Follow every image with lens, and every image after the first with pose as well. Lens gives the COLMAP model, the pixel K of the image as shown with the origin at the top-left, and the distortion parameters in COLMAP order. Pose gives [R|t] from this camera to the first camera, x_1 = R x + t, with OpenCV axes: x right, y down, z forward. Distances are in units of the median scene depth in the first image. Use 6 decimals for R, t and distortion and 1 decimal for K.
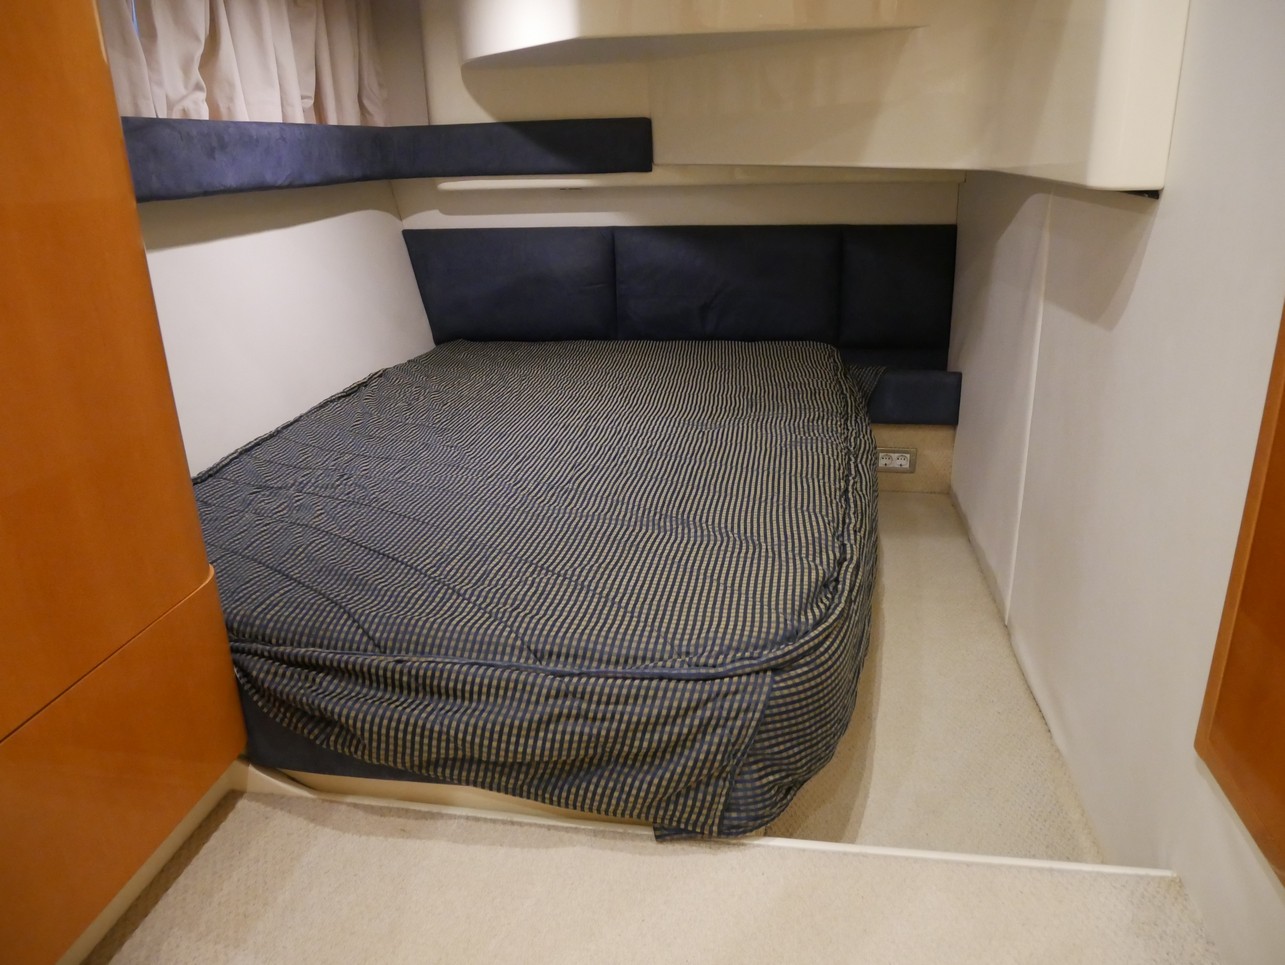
lens RADIAL K [[924.9, 0, 642.5], [0, 924.9, 482.5], [0, 0, 1]] dist [-0.076484, 0.033125]
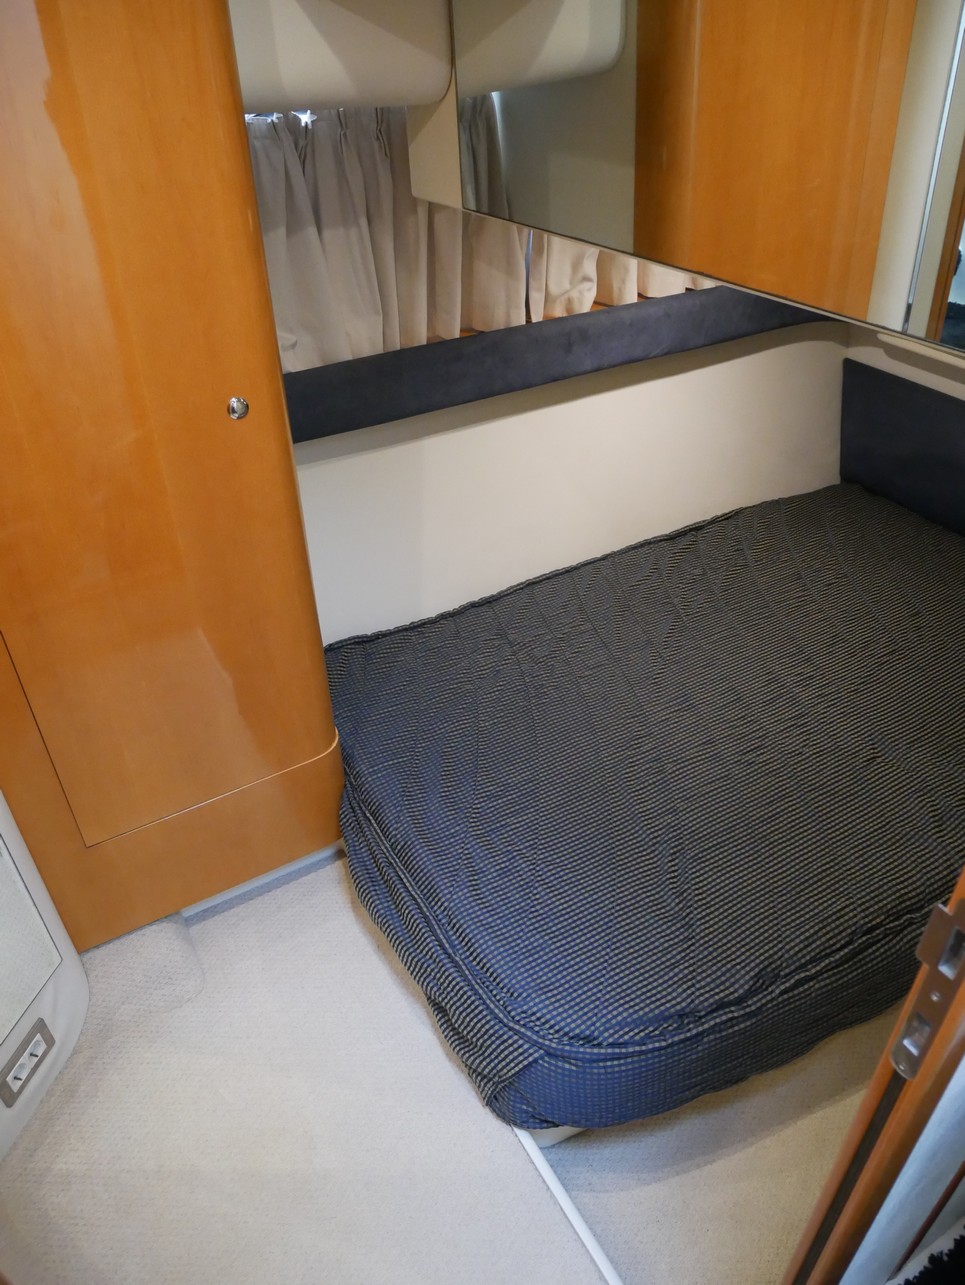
lens RADIAL K [[924.9, 0, 483.9], [0, 924.9, 637.9], [0, 0, 1]] dist [-0.076484, 0.033125]
pose [[0.633612, 0.457570, -0.623831, 0.342864], [-0.257910, 0.885149, 0.387289, -0.431235], [0.729396, -0.084499, 0.678853, 0.072334]]
